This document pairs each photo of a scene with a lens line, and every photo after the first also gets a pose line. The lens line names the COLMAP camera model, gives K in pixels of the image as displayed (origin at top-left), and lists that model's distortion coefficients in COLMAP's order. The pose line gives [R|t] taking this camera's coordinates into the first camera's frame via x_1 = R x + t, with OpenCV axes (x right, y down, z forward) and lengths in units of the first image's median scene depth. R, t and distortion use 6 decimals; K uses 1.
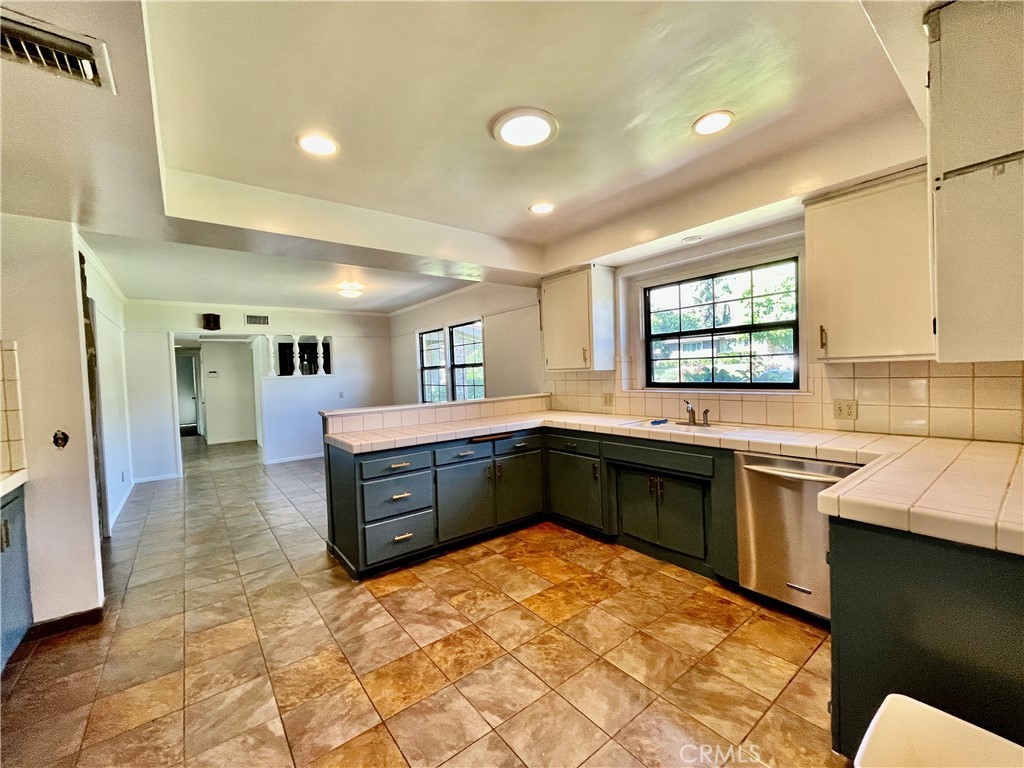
lens RADIAL K [[417.3, 0, 512.0], [0, 417.3, 384.0], [0, 0, 1]] dist [-0.002355, -0.000373]
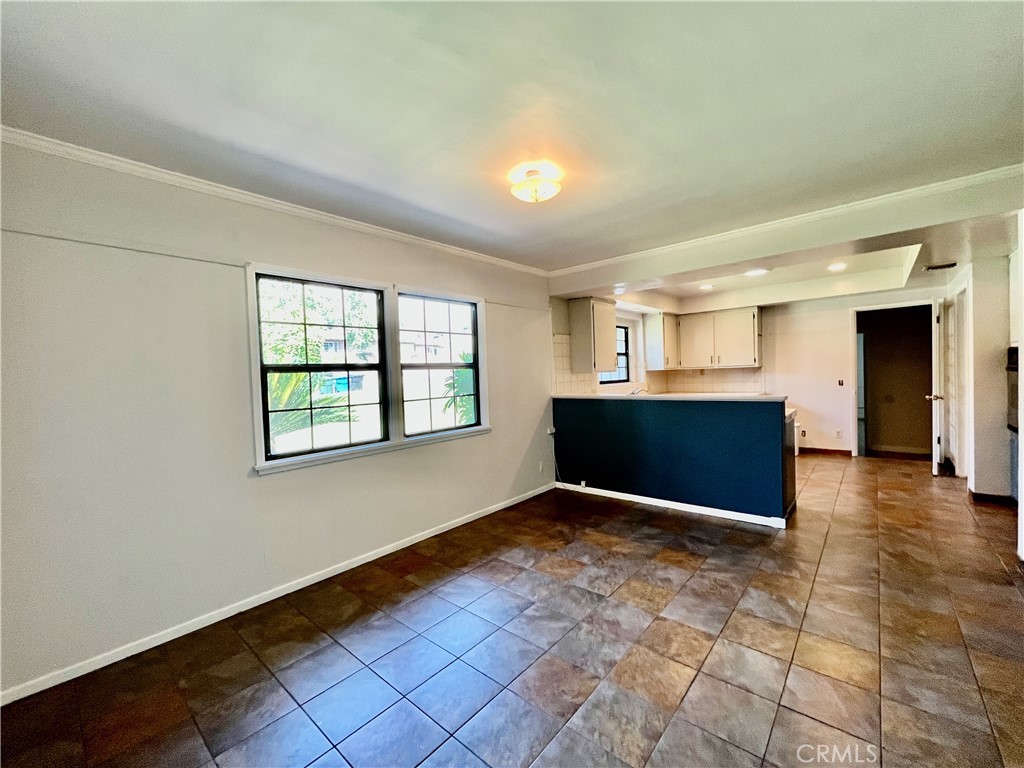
lens RADIAL K [[417.3, 0, 512.0], [0, 417.3, 384.0], [0, 0, 1]] dist [-0.002355, -0.000373]
pose [[-0.184037, 0.017066, 0.982771, -0.700308], [0.073099, 0.997318, -0.003630, -0.005755], [-0.980197, 0.071171, -0.184791, 0.954129]]
